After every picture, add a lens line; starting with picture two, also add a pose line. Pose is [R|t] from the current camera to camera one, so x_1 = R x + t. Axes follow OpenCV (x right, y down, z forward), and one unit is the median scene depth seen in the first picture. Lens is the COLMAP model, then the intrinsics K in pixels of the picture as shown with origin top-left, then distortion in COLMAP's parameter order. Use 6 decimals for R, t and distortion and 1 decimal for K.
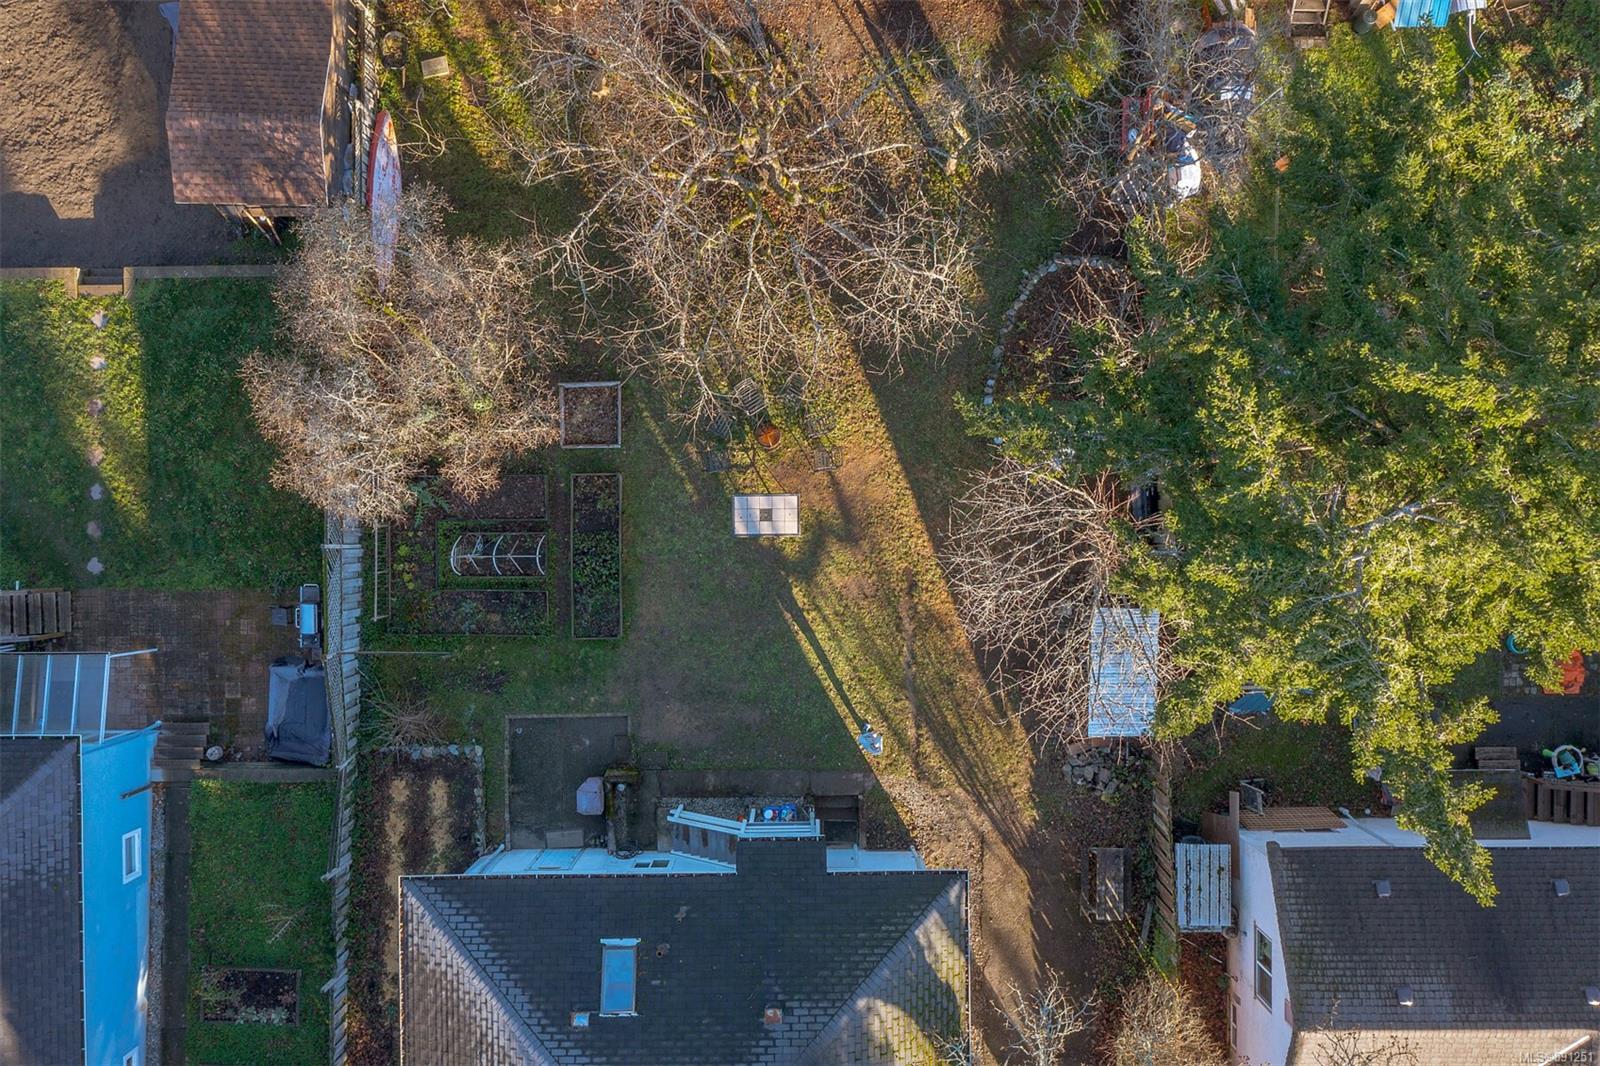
lens RADIAL K [[1276.4, 0, 800.0], [0, 1276.4, 533.0], [0, 0, 1]] dist [-0.000111, -0.013442]
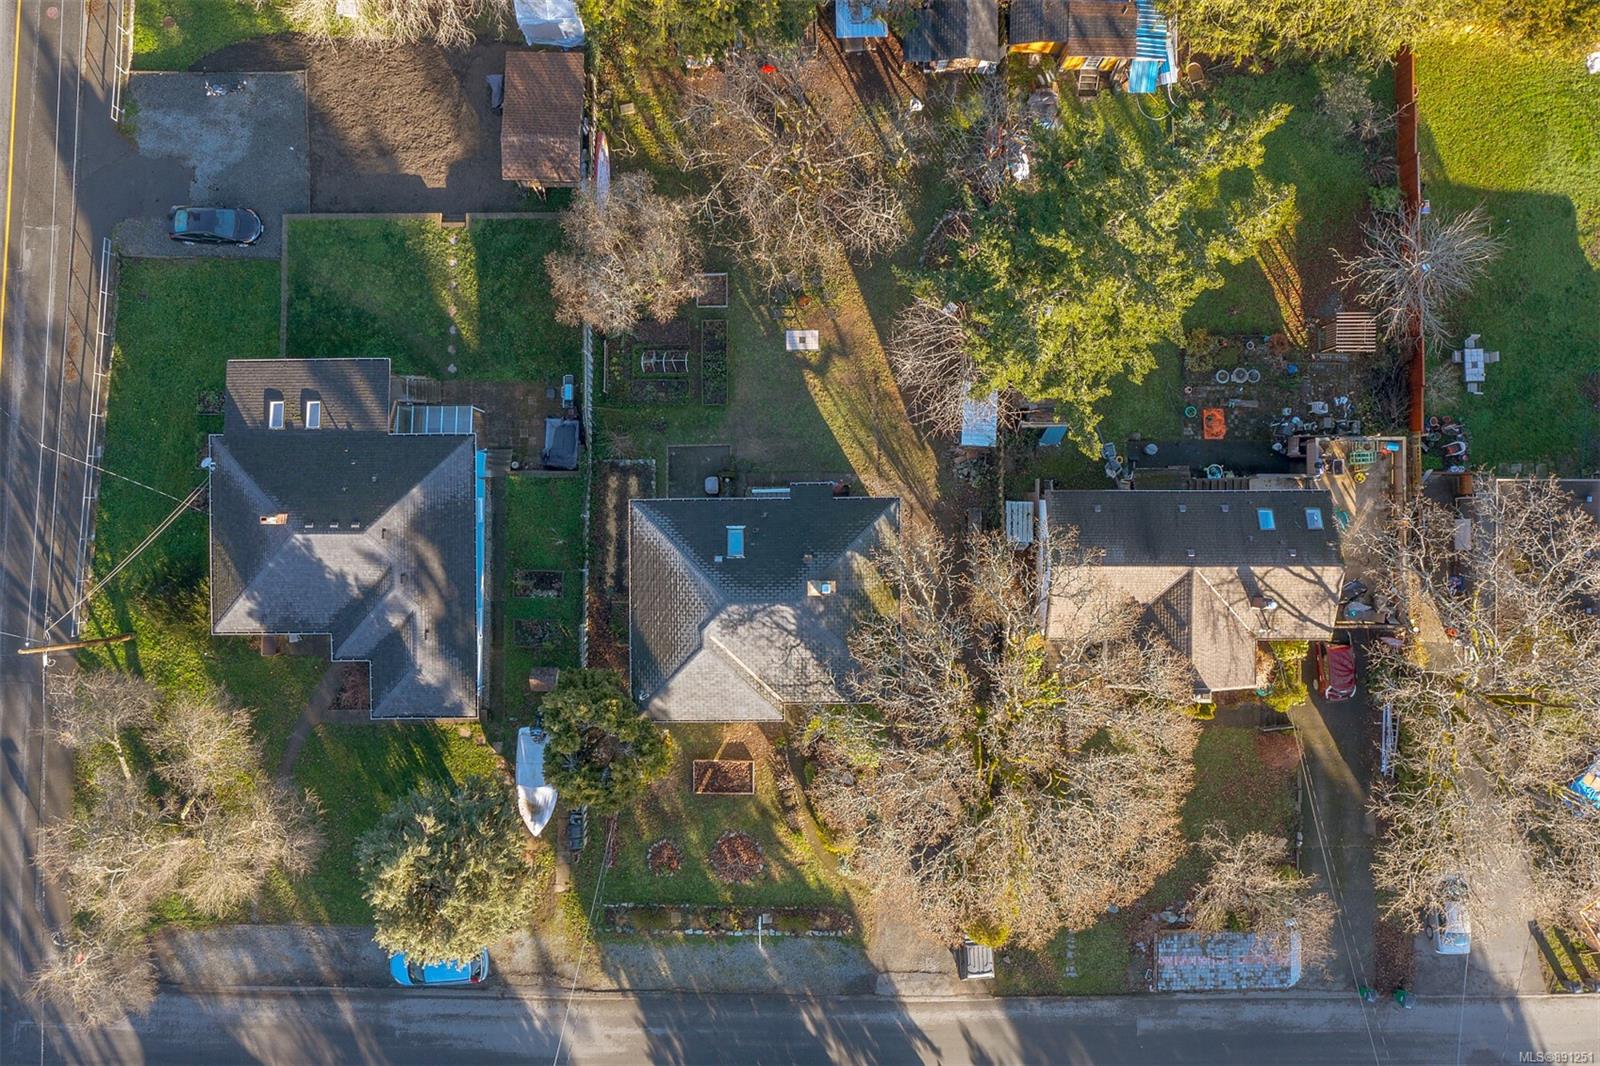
lens RADIAL K [[1276.4, 0, 800.0], [0, 1276.4, 533.0], [0, 0, 1]] dist [-0.000111, -0.013442]
pose [[0.999979, 0.005543, 0.003320, -0.034559], [-0.005552, 0.999981, 0.002568, 0.275347], [-0.003306, -0.002586, 0.999991, -0.958652]]
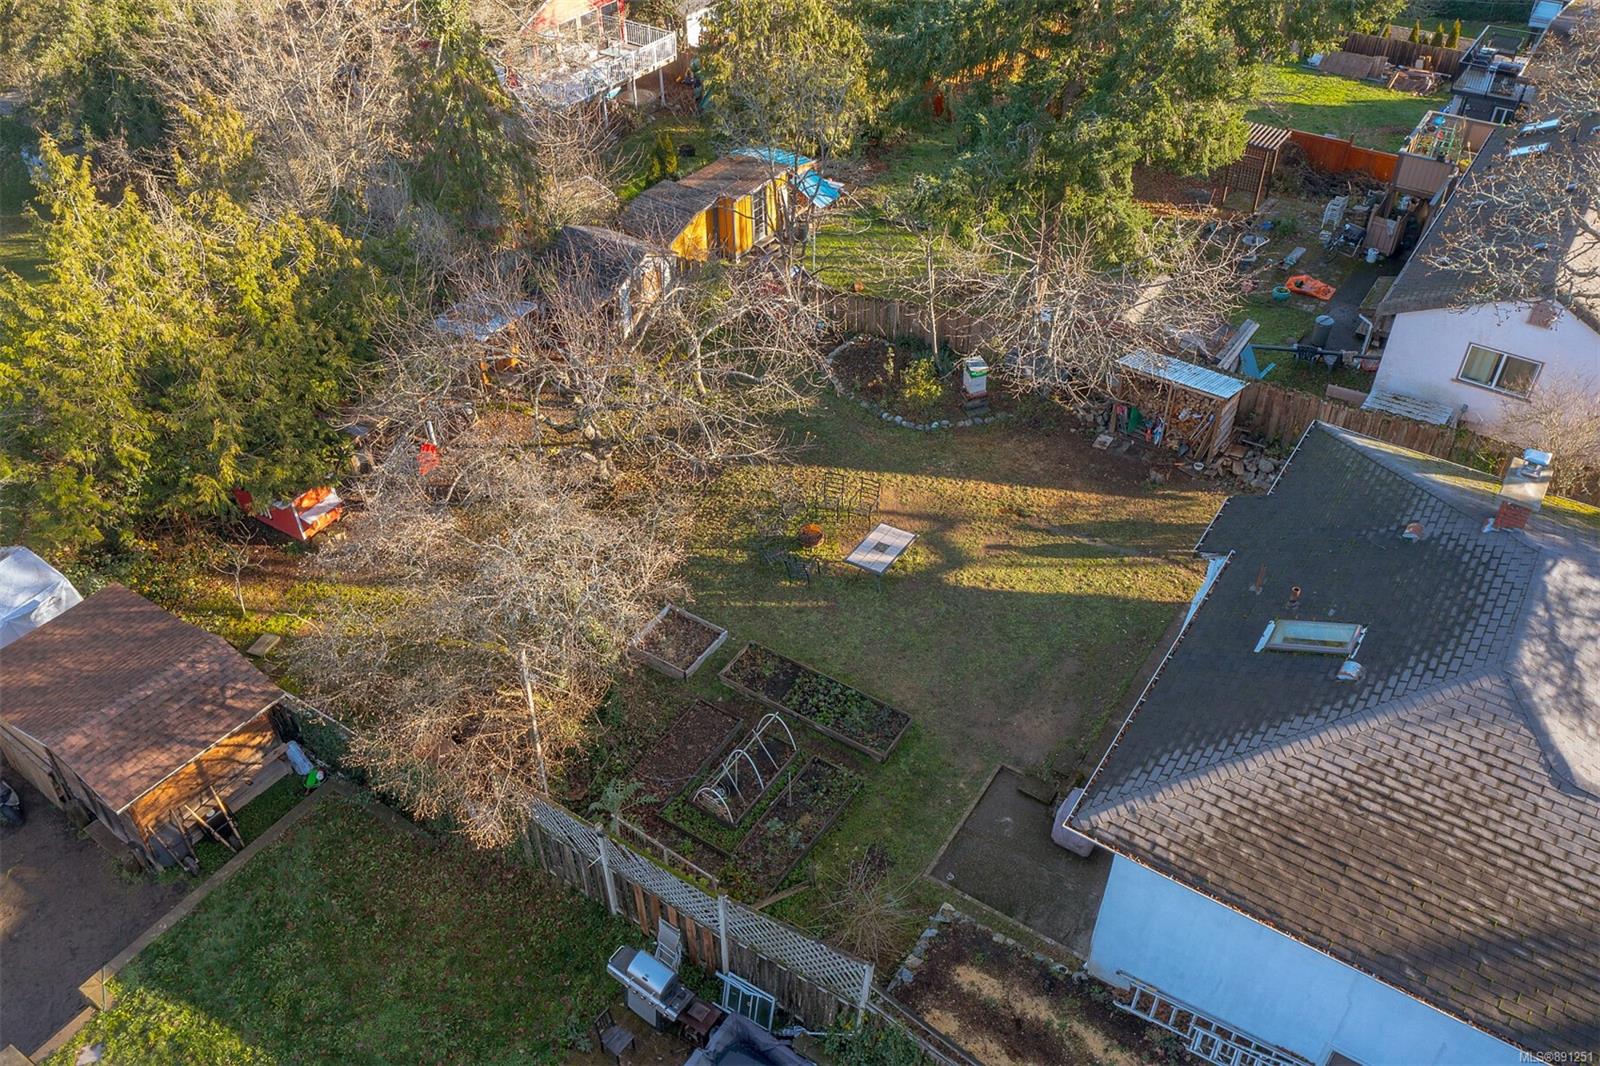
lens RADIAL K [[1276.4, 0, 800.0], [0, 1276.4, 533.0], [0, 0, 1]] dist [-0.000111, -0.013442]
pose [[0.570839, -0.510235, 0.643275, -0.653799], [0.821029, 0.347717, -0.452774, 0.354673], [0.007343, 0.786608, 0.617409, 0.400033]]
